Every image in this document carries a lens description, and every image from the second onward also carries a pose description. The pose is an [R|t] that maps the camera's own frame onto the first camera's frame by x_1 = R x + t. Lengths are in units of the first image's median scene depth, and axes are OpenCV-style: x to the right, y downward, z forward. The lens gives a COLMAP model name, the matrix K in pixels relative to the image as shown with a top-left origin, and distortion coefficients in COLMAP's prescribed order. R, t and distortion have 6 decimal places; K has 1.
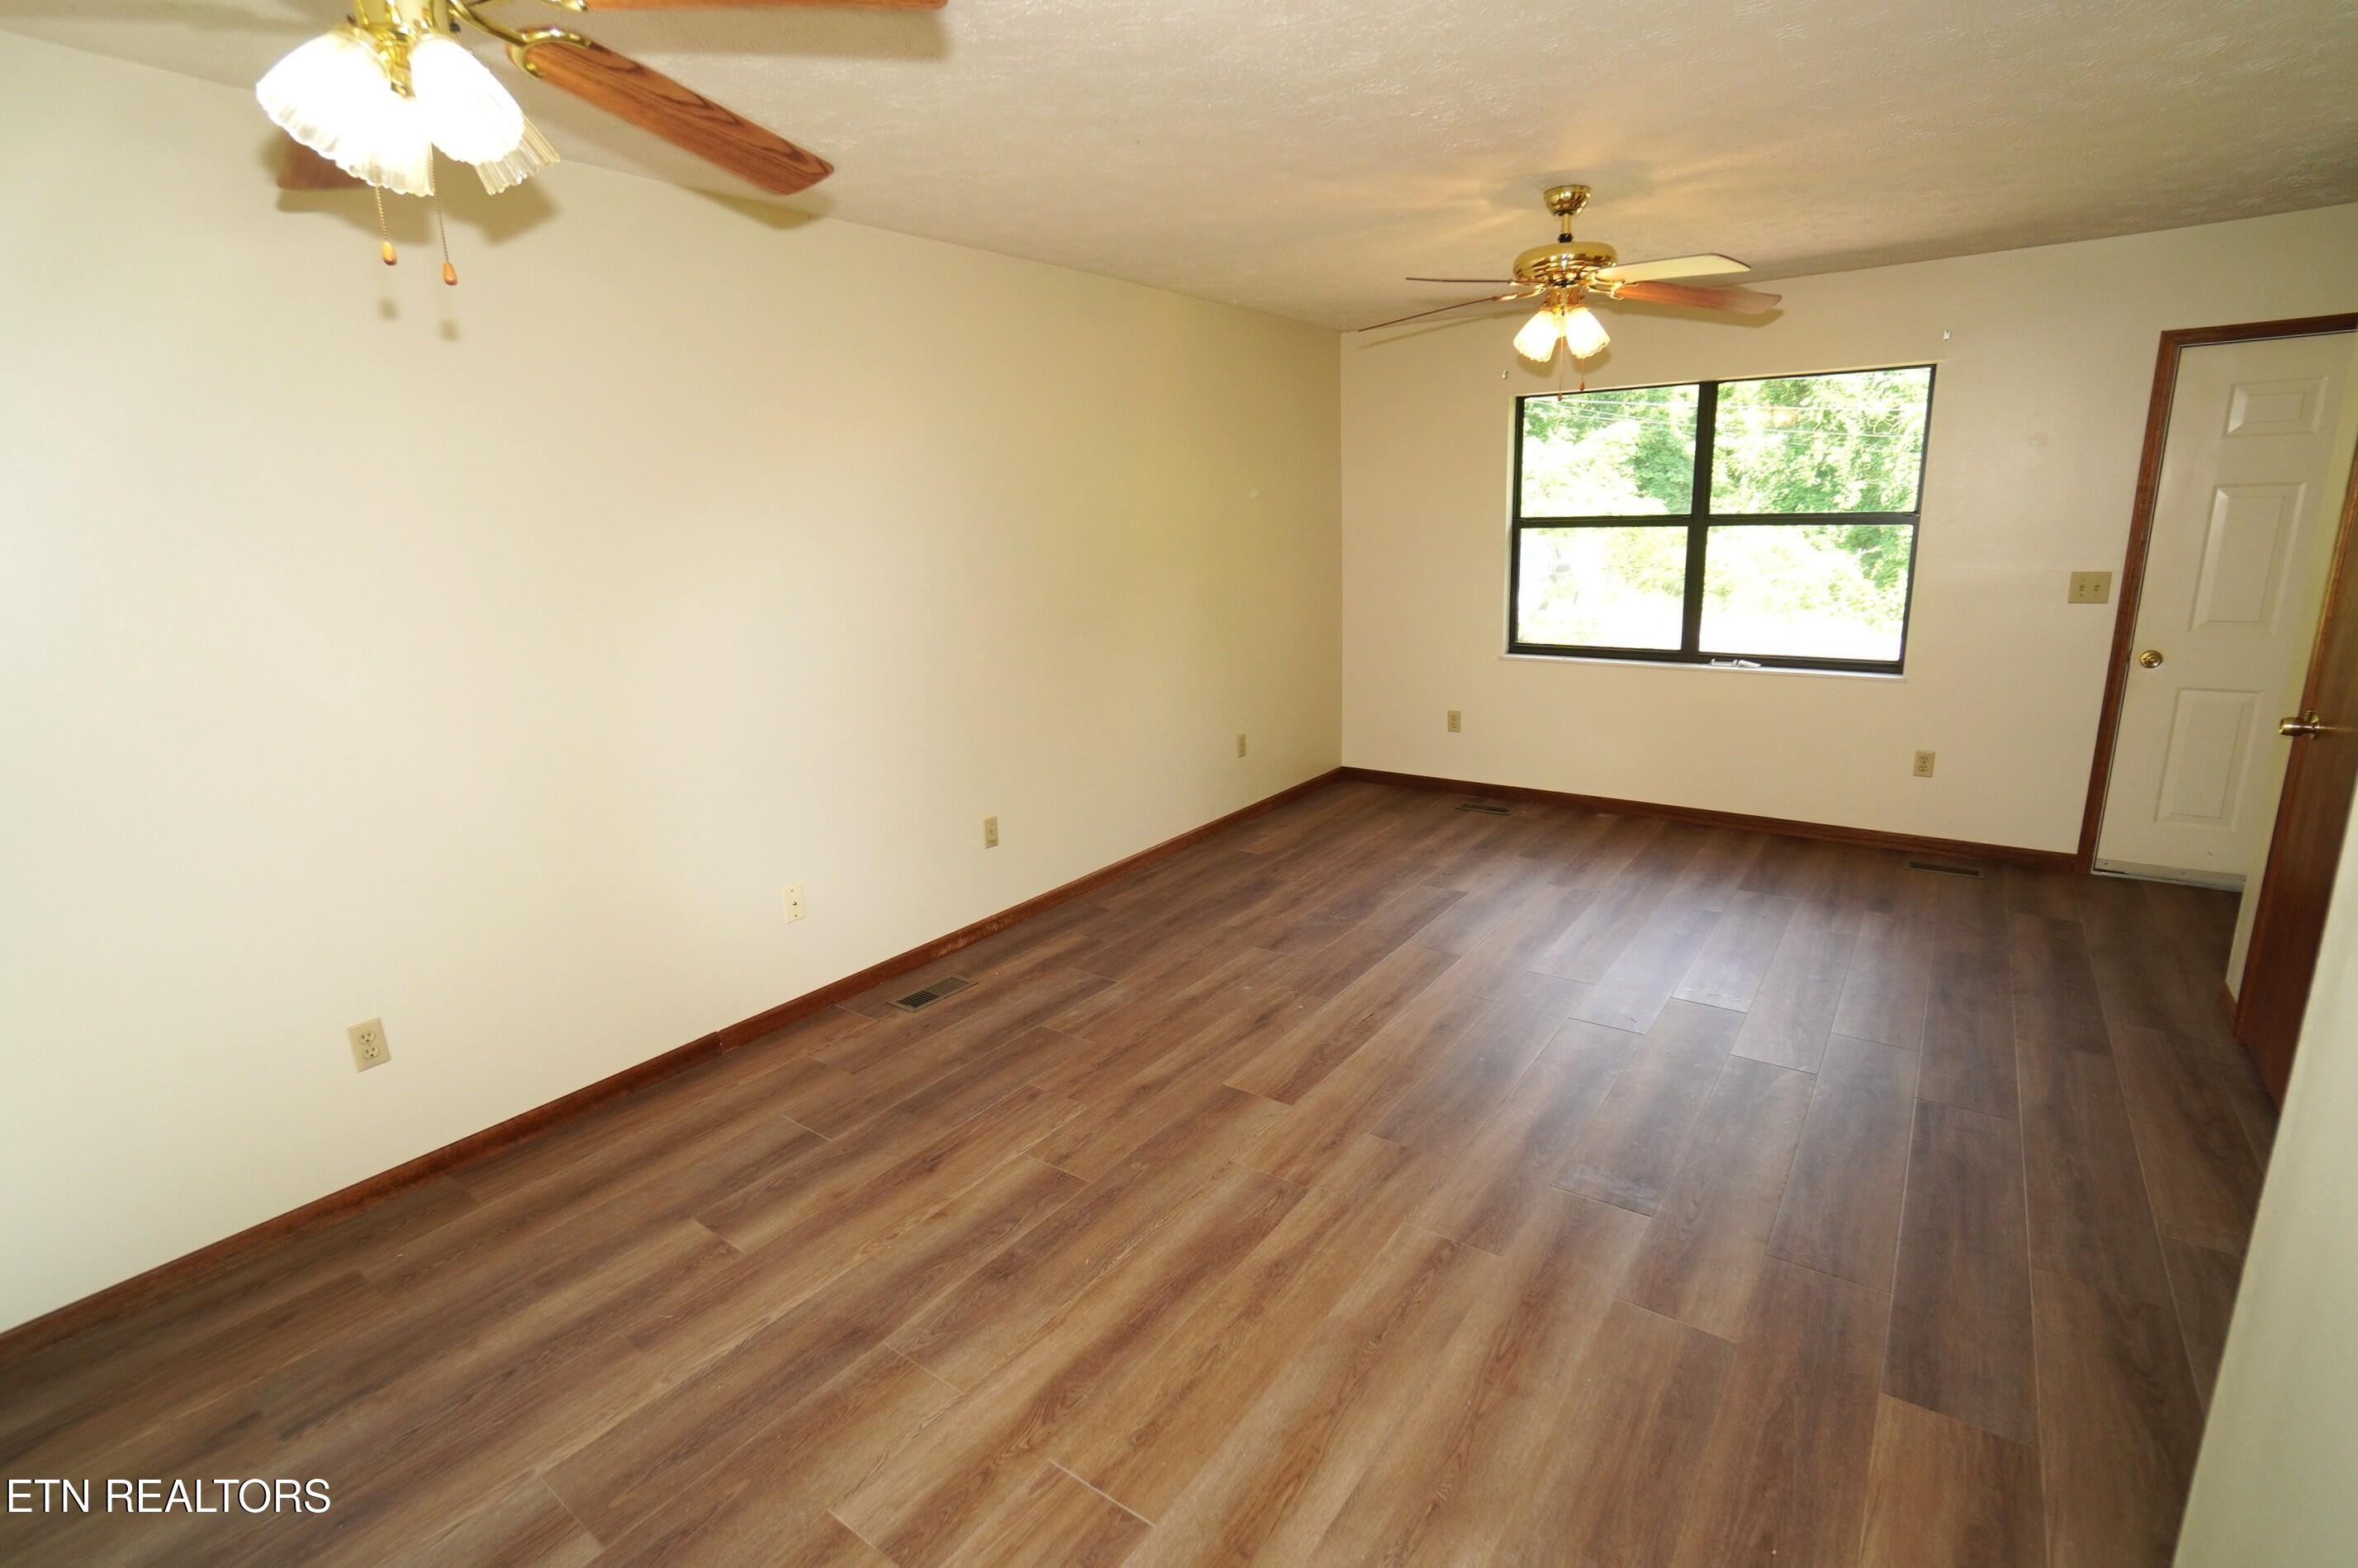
lens RADIAL K [[1045.2, 0, 1185.2], [0, 1045.2, 806.7], [0, 0, 1]] dist [-0.045037, 0.010418]
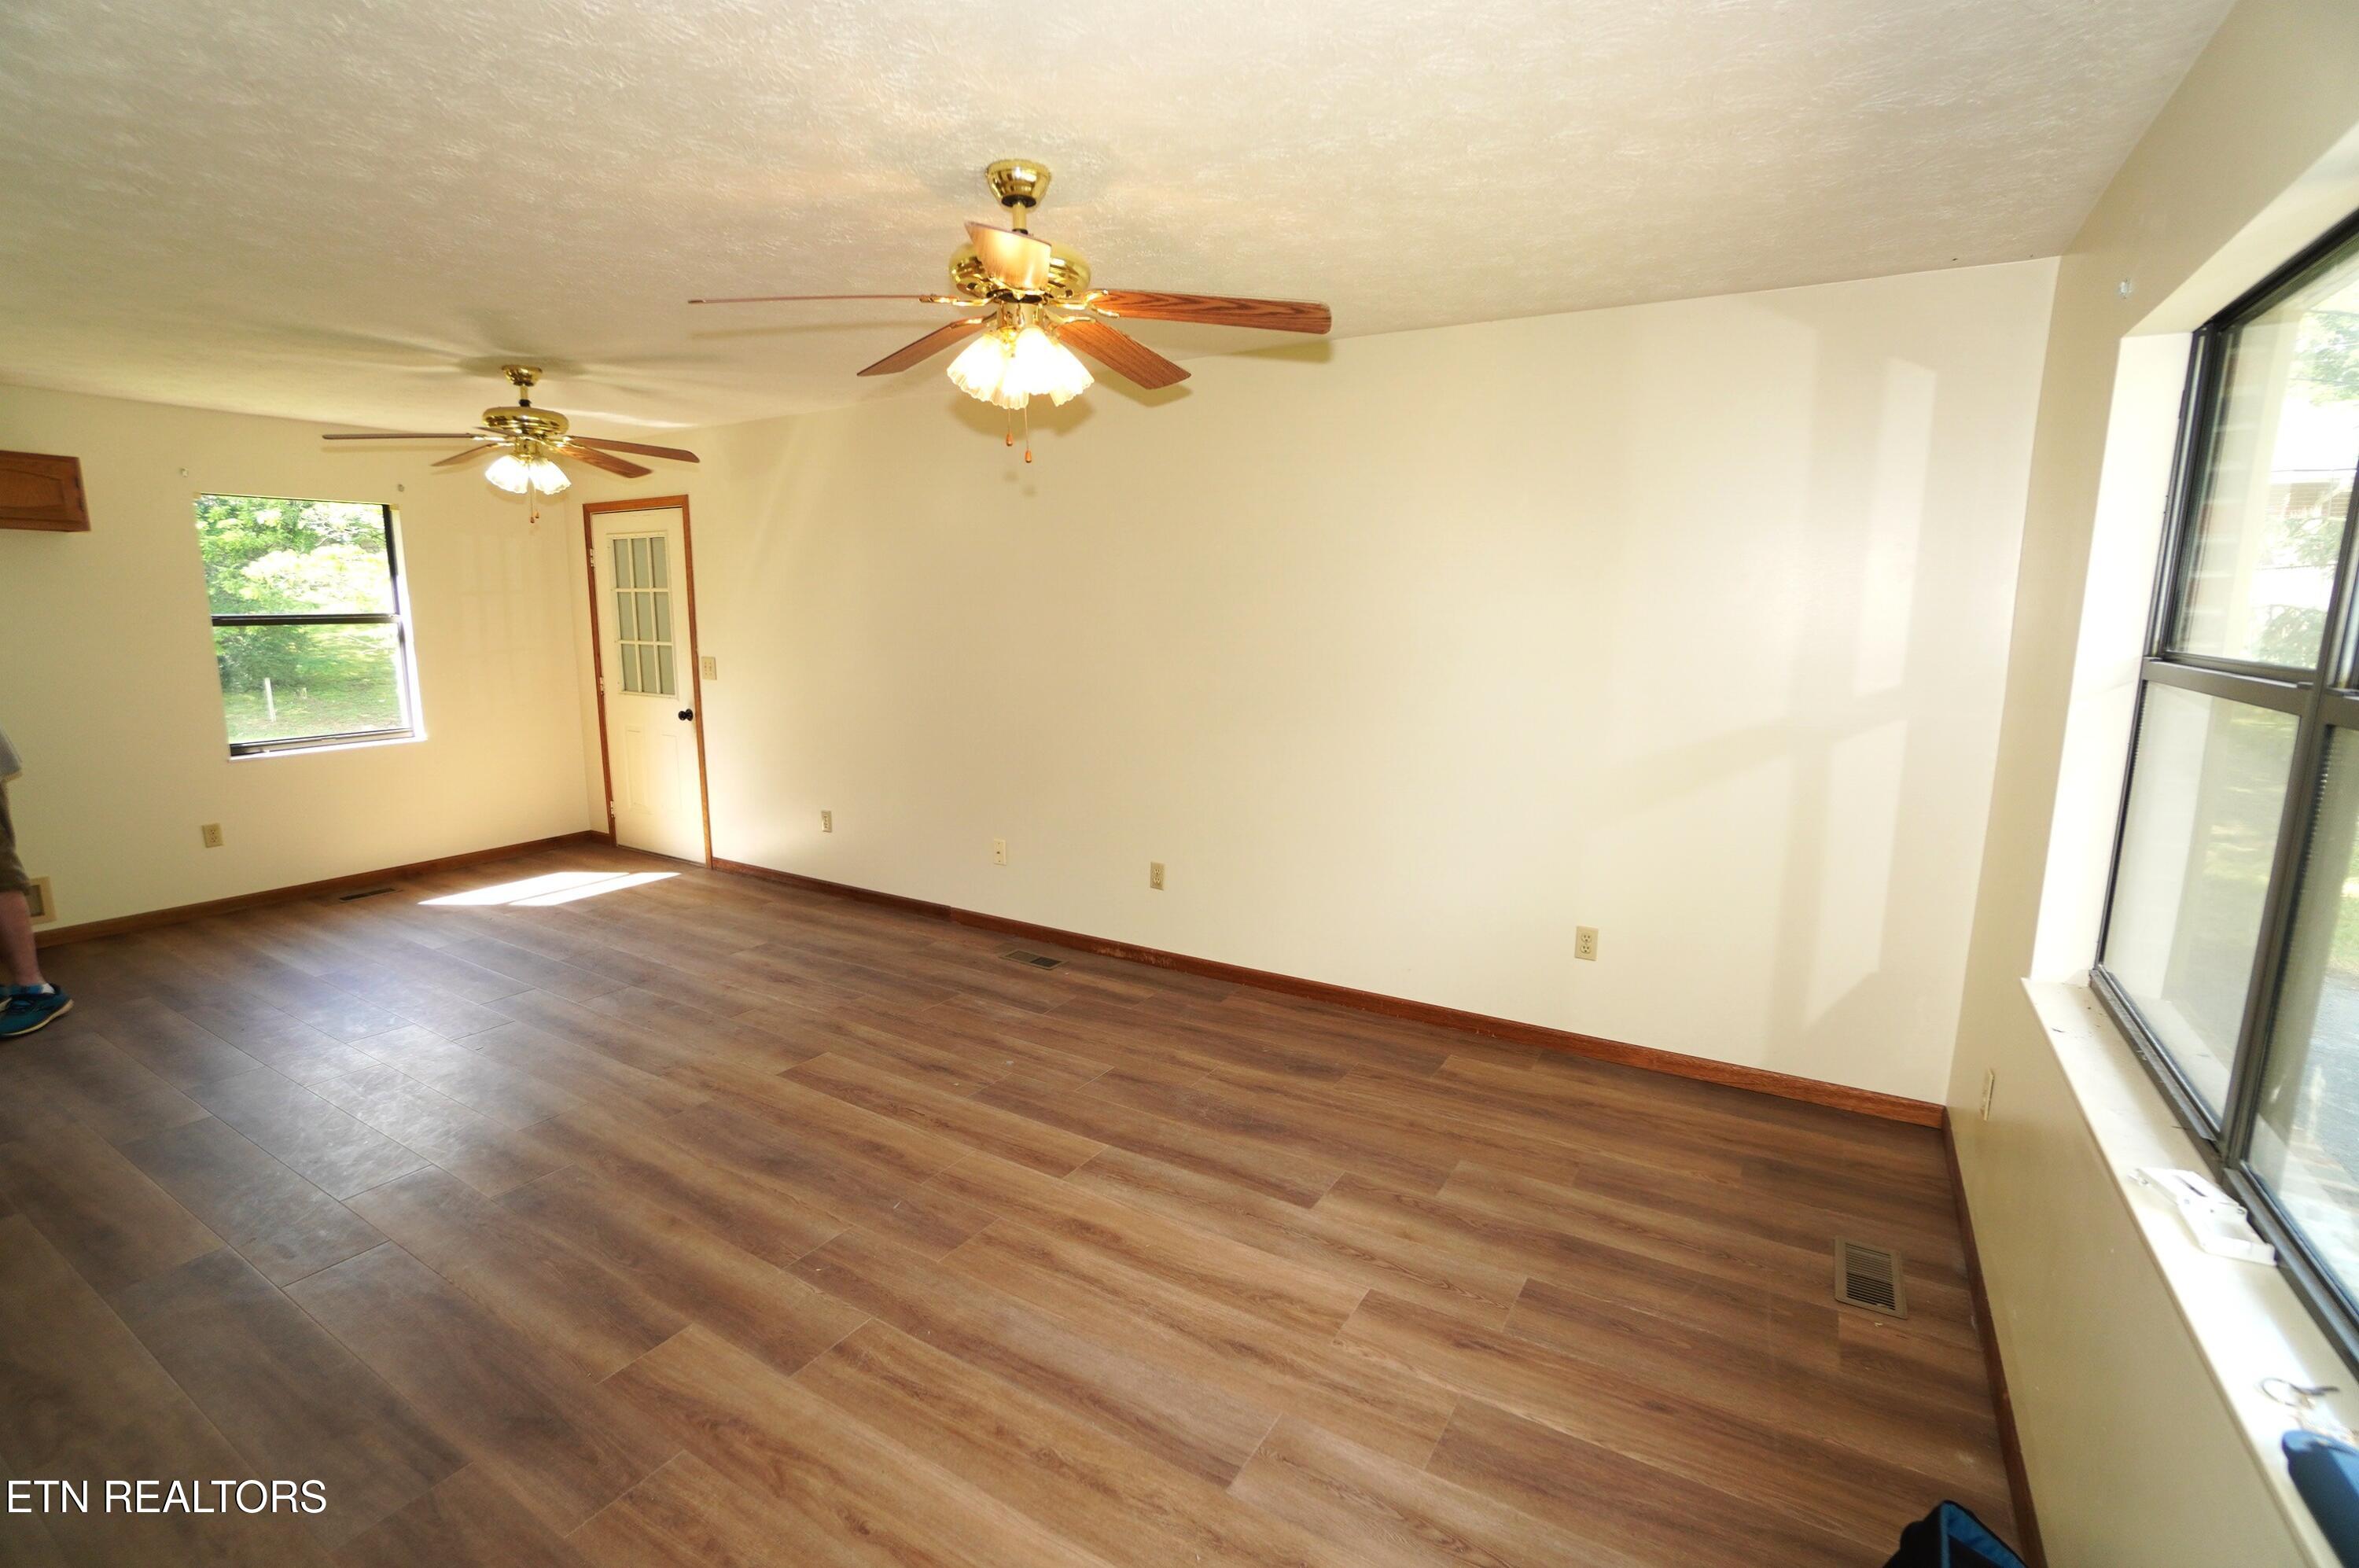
lens RADIAL K [[1045.6, 0, 1190.0], [0, 1045.6, 769.9], [0, 0, 1]] dist [-0.045037, 0.010418]
pose [[0.106650, 0.188227, -0.976318, 1.016033], [-0.276829, 0.948714, 0.152666, -0.301940], [0.954982, 0.253991, 0.153287, 0.935040]]
